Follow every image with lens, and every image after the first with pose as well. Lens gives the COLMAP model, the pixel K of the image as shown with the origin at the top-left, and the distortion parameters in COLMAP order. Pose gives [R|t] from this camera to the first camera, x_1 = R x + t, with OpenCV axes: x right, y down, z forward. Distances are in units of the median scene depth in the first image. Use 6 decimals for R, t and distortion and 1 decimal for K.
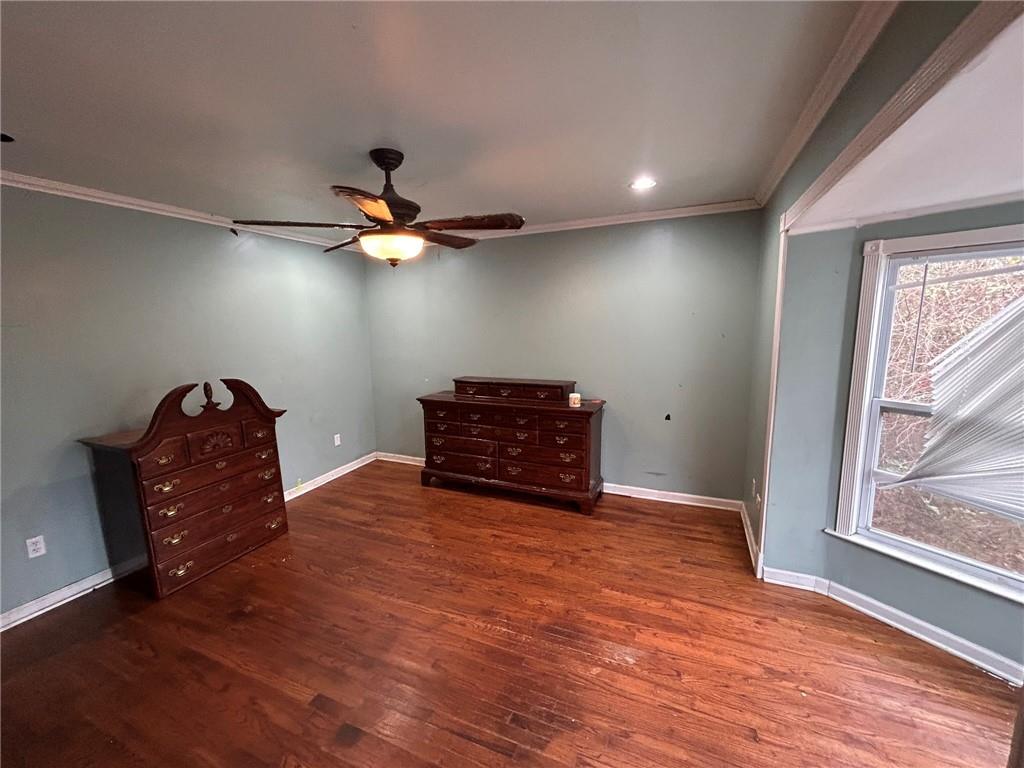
lens RADIAL K [[406.0, 0, 515.3], [0, 406.0, 386.5], [0, 0, 1]] dist [0.001206, 0.000261]
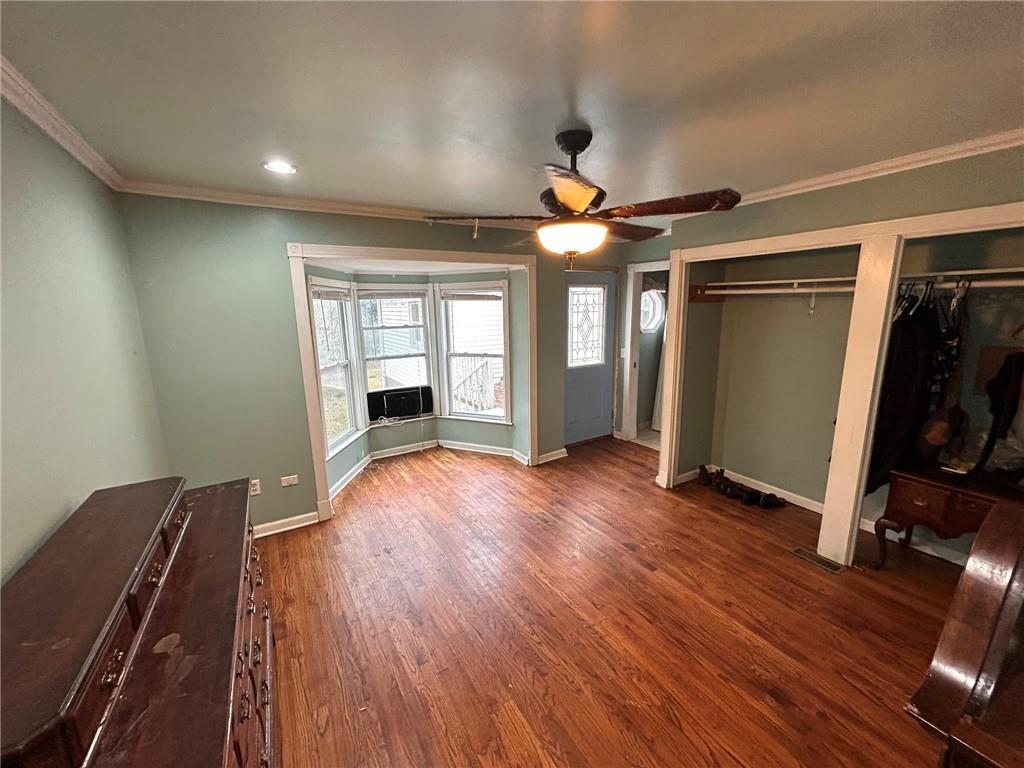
lens RADIAL K [[406.0, 0, 515.3], [0, 406.0, 386.5], [0, 0, 1]] dist [0.001206, 0.000261]
pose [[-0.810929, -0.077320, 0.580013, -0.592286], [0.131766, 0.941643, 0.309752, -0.251310], [-0.570115, 0.327613, -0.753417, 1.454498]]
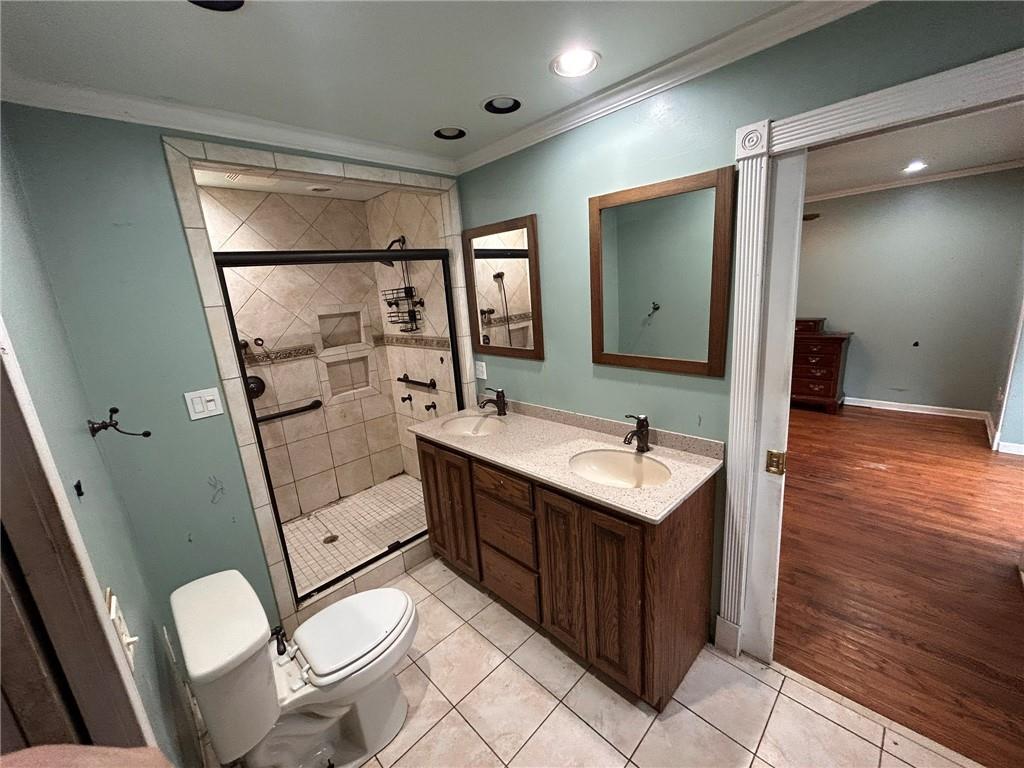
lens RADIAL K [[406.0, 0, 515.3], [0, 406.0, 386.5], [0, 0, 1]] dist [0.001206, 0.000261]
pose [[0.924691, 0.043809, -0.378189, -0.381205], [-0.009320, 0.995664, 0.092550, 0.132514], [0.380604, -0.082055, 0.921090, -0.848513]]
